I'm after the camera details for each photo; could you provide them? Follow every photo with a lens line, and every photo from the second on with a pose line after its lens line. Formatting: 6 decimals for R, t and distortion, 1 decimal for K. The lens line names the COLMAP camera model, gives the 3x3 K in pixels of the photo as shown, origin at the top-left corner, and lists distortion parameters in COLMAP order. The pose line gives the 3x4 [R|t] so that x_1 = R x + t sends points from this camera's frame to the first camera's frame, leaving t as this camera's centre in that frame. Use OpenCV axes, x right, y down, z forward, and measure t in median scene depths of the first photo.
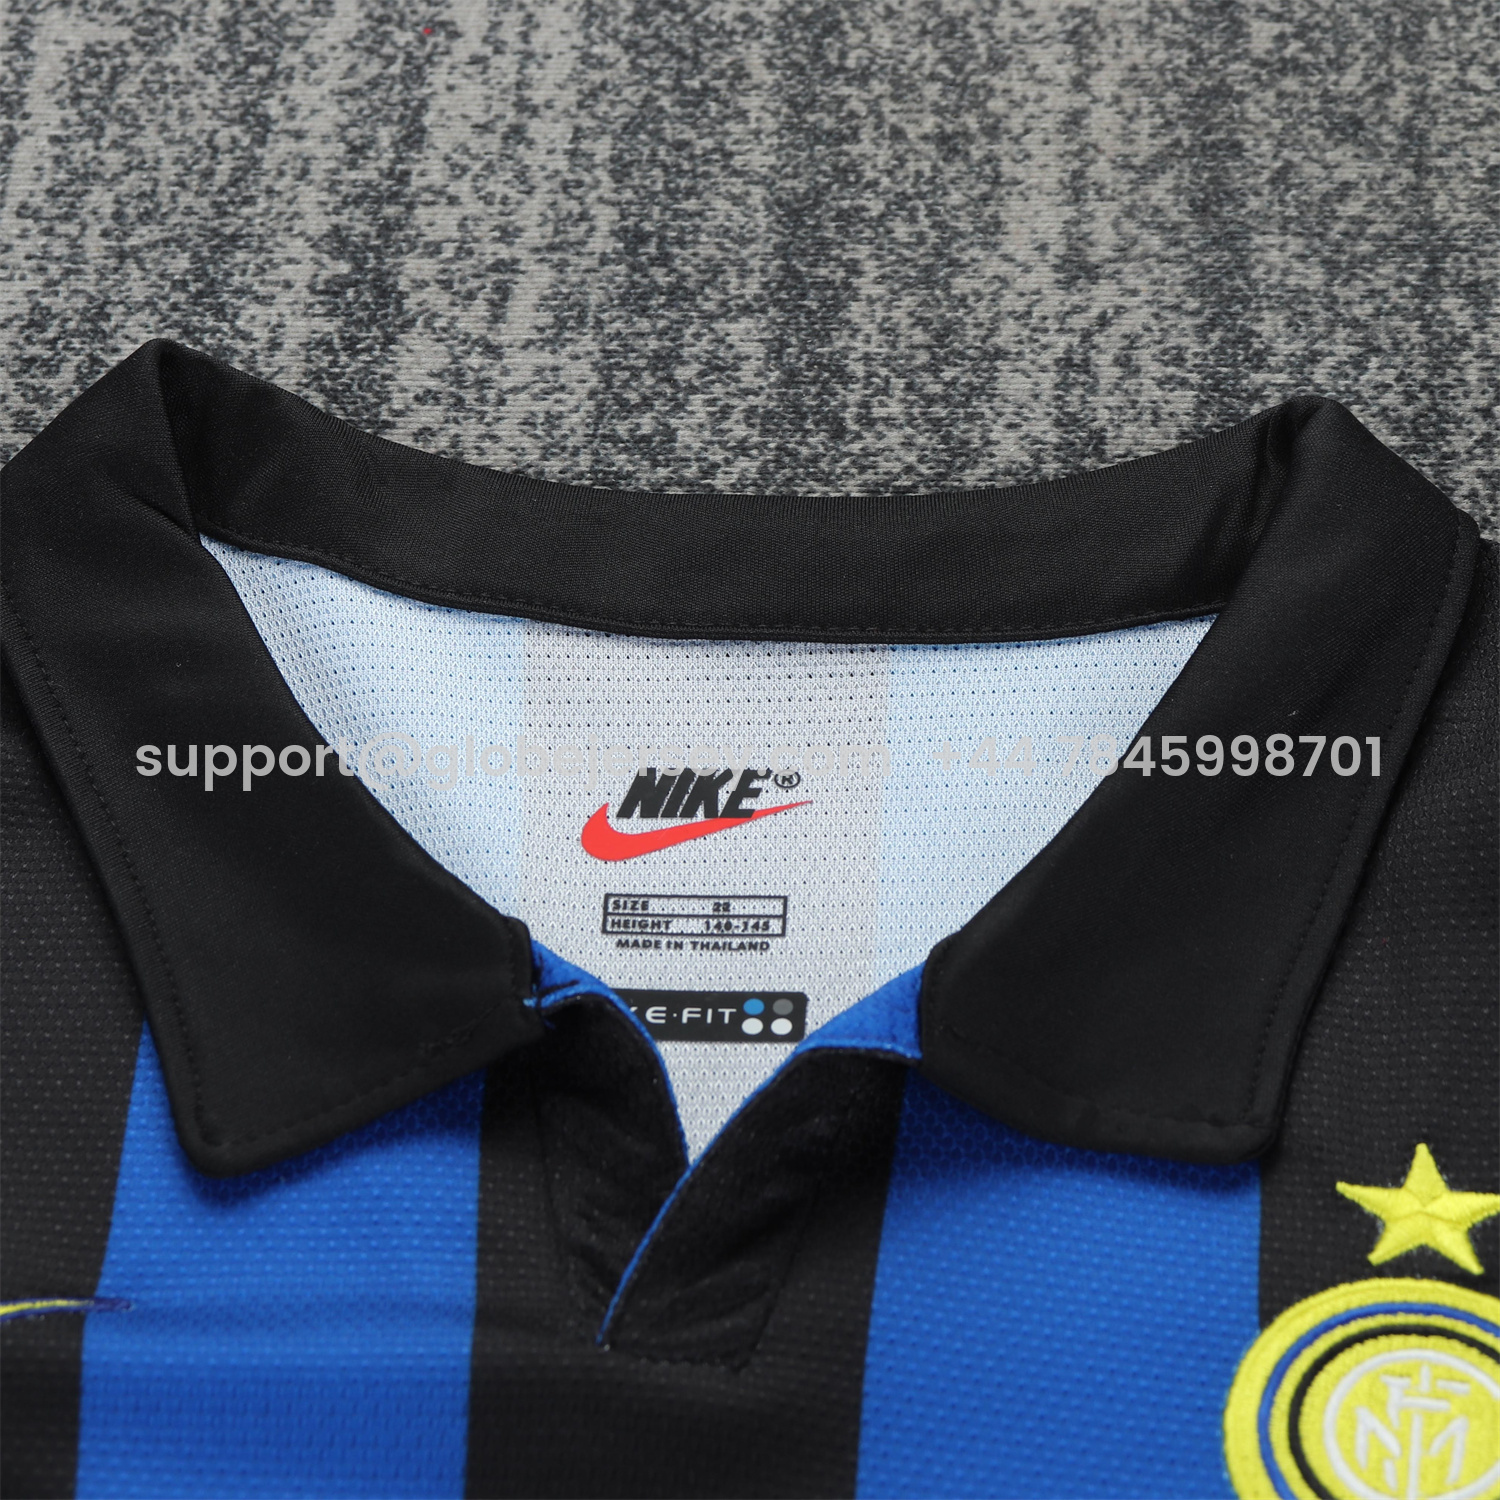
lens RADIAL K [[5695.6, 0, 753.9], [0, 5695.6, 748.3], [0, 0, 1]] dist [0.028762, 0.000000]
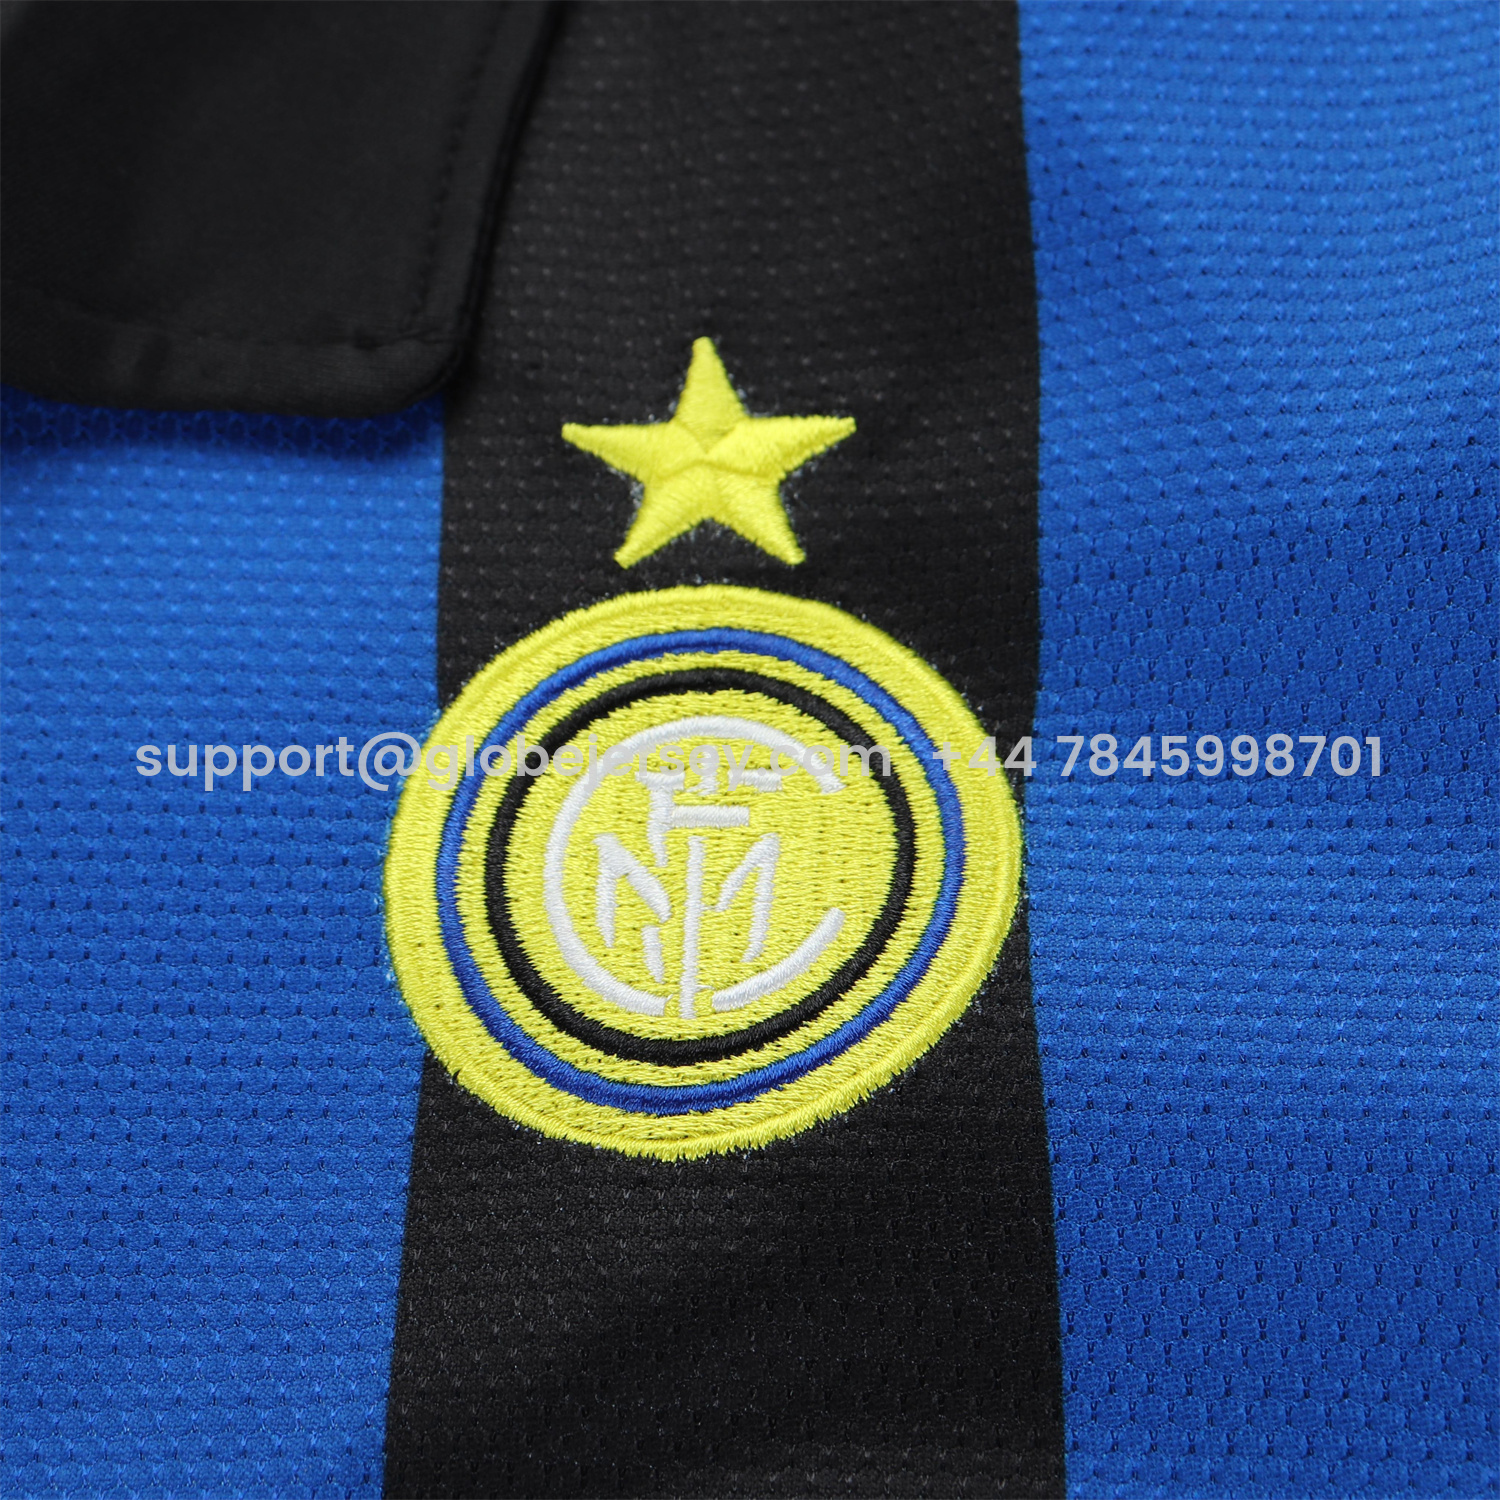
lens RADIAL K [[5695.6, 0, 747.1], [0, 5695.6, 748.6], [0, 0, 1]] dist [0.028762, 0.000000]
pose [[0.993405, -0.113876, -0.013385, 0.125284], [0.113300, 0.956979, 0.267122, -0.050899], [-0.017610, -0.266877, 0.963570, 0.401191]]
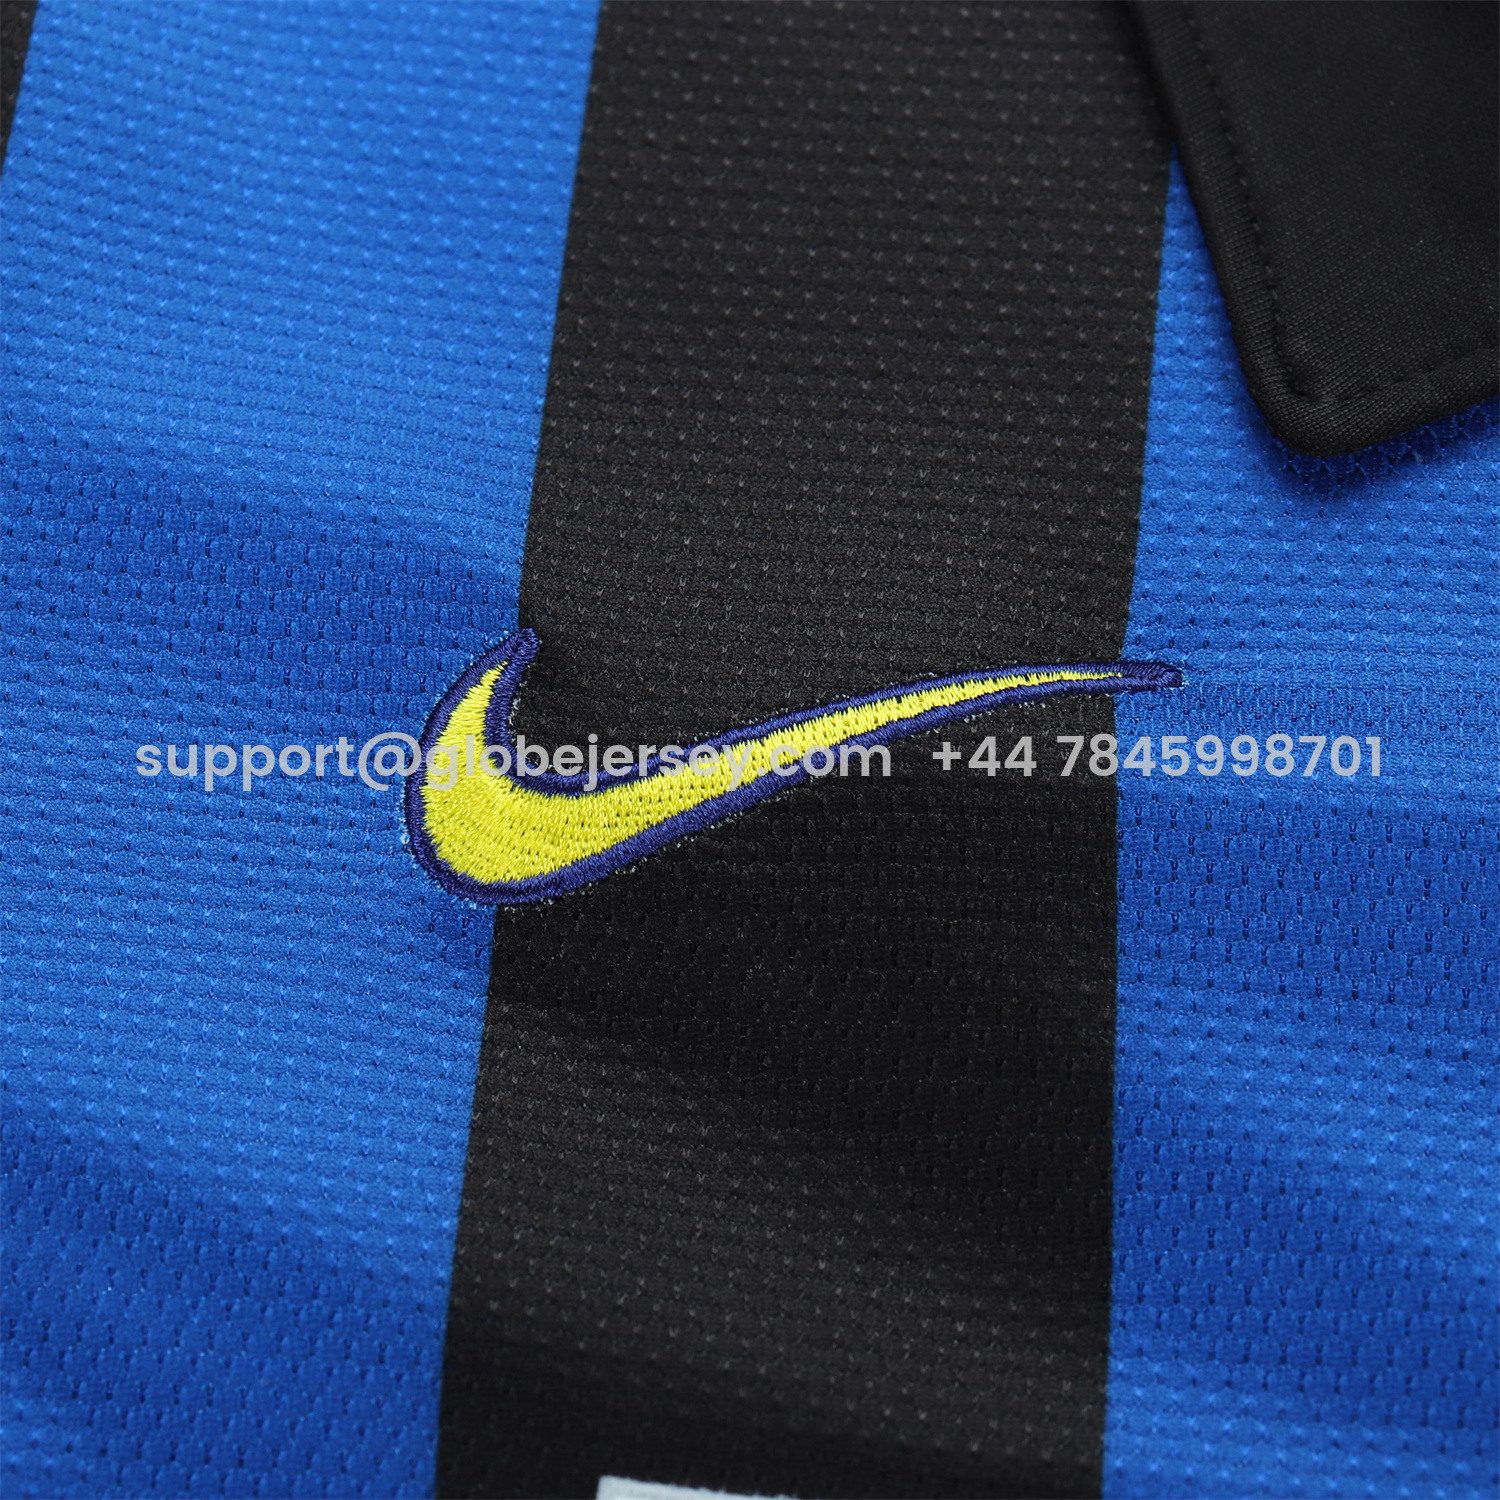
lens RADIAL K [[5695.6, 0, 750.9], [0, 5695.6, 749.7], [0, 0, 1]] dist [0.028762, 0.000000]
pose [[0.997031, 0.032877, -0.069636, -0.111314], [-0.012855, 0.962652, 0.270436, -0.058738], [0.075927, -0.268738, 0.960216, 0.403266]]
